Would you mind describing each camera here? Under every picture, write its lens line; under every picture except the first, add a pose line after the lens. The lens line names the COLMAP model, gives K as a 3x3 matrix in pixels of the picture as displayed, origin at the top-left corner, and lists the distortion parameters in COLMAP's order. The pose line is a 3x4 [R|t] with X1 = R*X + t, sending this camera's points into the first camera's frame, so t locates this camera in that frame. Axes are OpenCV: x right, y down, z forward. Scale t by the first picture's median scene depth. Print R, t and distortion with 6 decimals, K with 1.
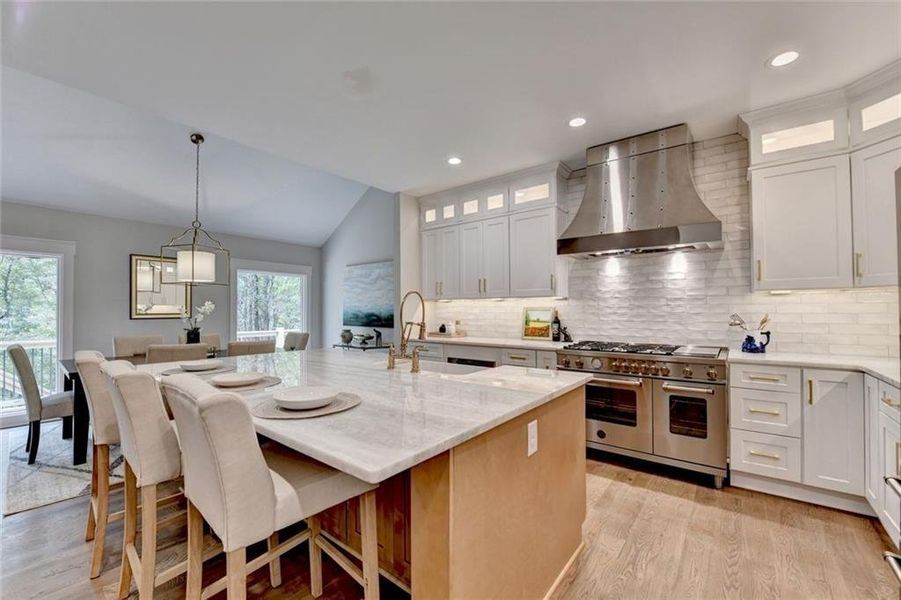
lens RADIAL K [[365.8, 0, 456.6], [0, 365.8, 301.8], [0, 0, 1]] dist [-0.016336, -0.000242]
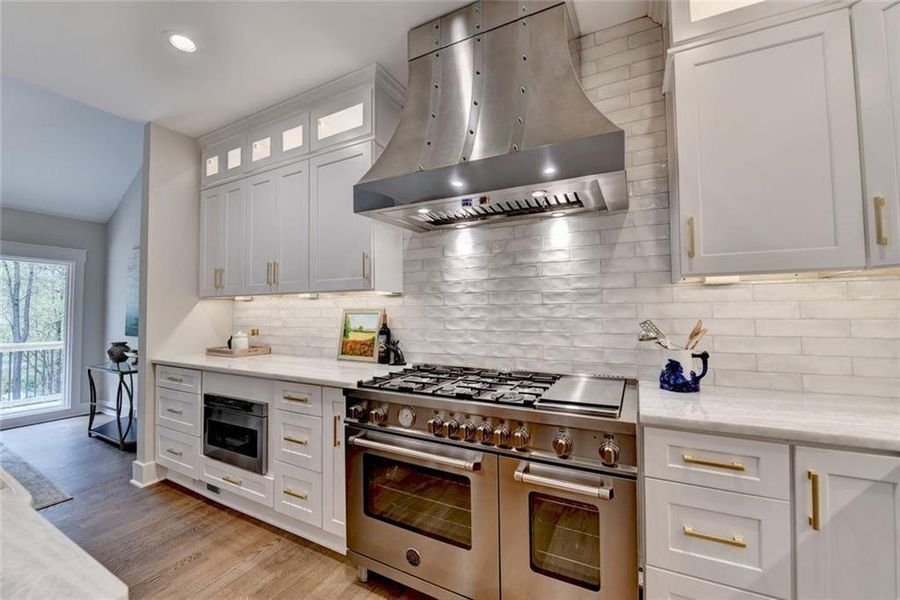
lens RADIAL K [[365.4, 0, 446.2], [0, 365.4, 295.6], [0, 0, 1]] dist [-0.016336, -0.000242]
pose [[0.984157, 0.006311, 0.177185, 0.323762], [-0.002098, 0.999711, -0.023957, 0.008957], [-0.177285, 0.023205, 0.983886, 0.448330]]
